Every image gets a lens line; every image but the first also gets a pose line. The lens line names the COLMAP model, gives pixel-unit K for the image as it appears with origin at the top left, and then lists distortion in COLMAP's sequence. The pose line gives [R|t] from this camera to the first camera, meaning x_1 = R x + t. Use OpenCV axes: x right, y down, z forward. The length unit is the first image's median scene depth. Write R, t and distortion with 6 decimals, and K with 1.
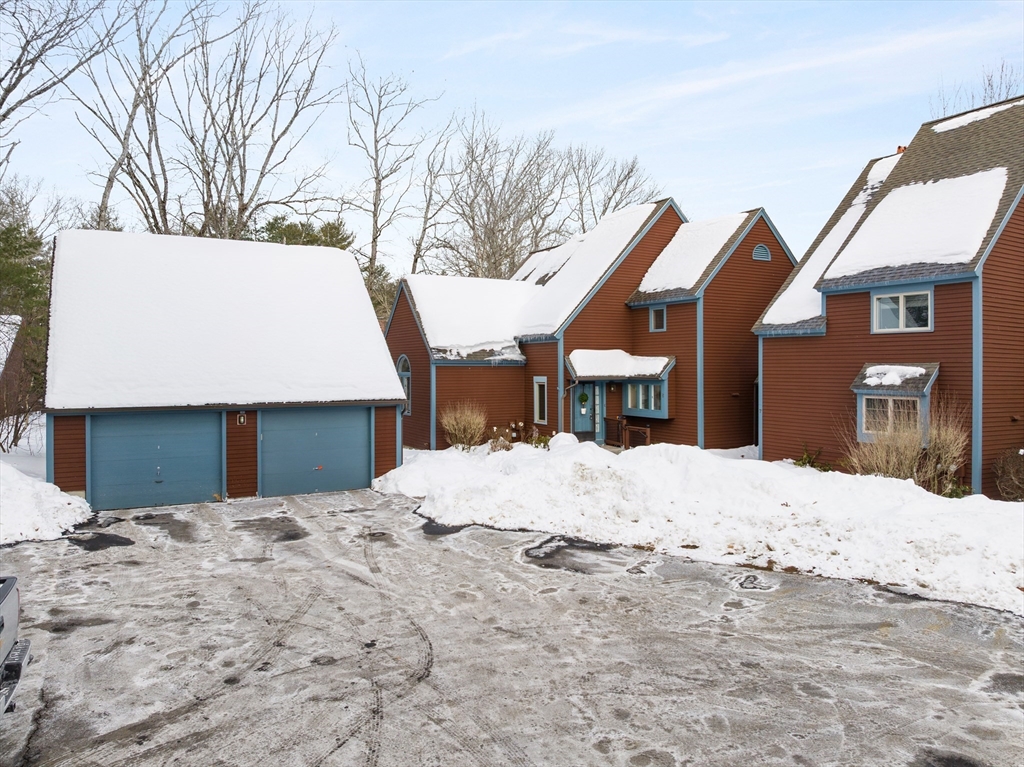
lens RADIAL K [[724.8, 0, 510.1], [0, 724.8, 377.8], [0, 0, 1]] dist [-0.033780, -0.013675]
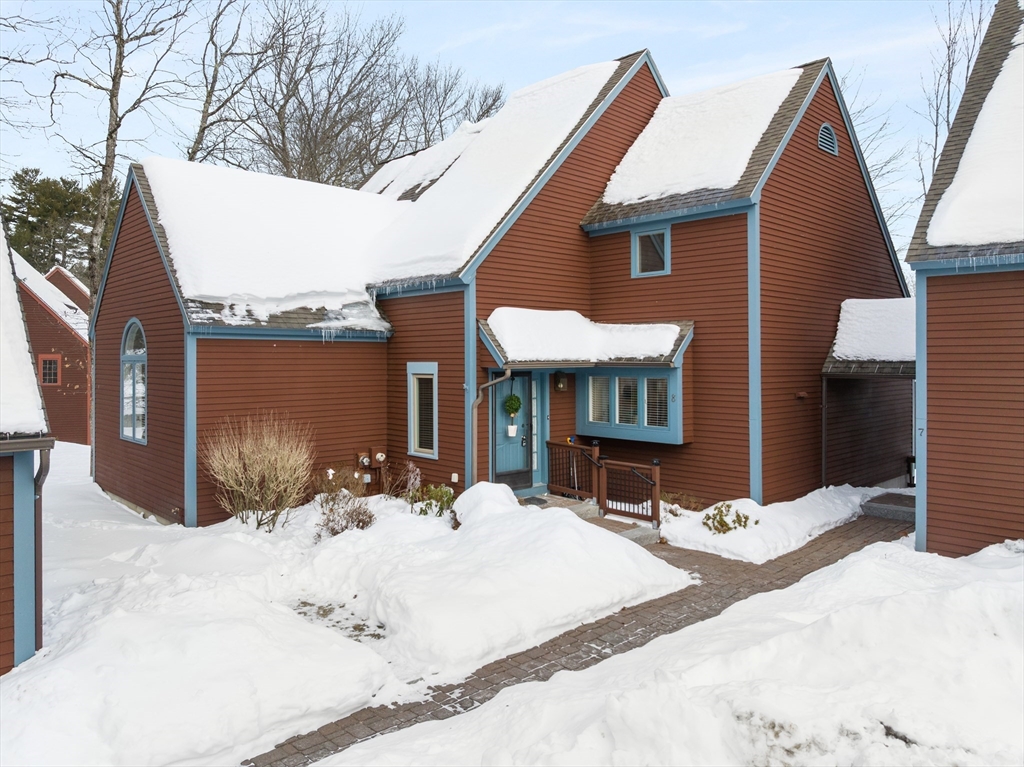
lens RADIAL K [[724.8, 0, 514.1], [0, 724.8, 353.8], [0, 0, 1]] dist [-0.033780, -0.013675]
pose [[0.966054, 0.002132, 0.258332, -0.026840], [0.003578, 0.999760, -0.021632, 0.003465], [-0.258316, 0.021822, 0.965814, 0.507656]]
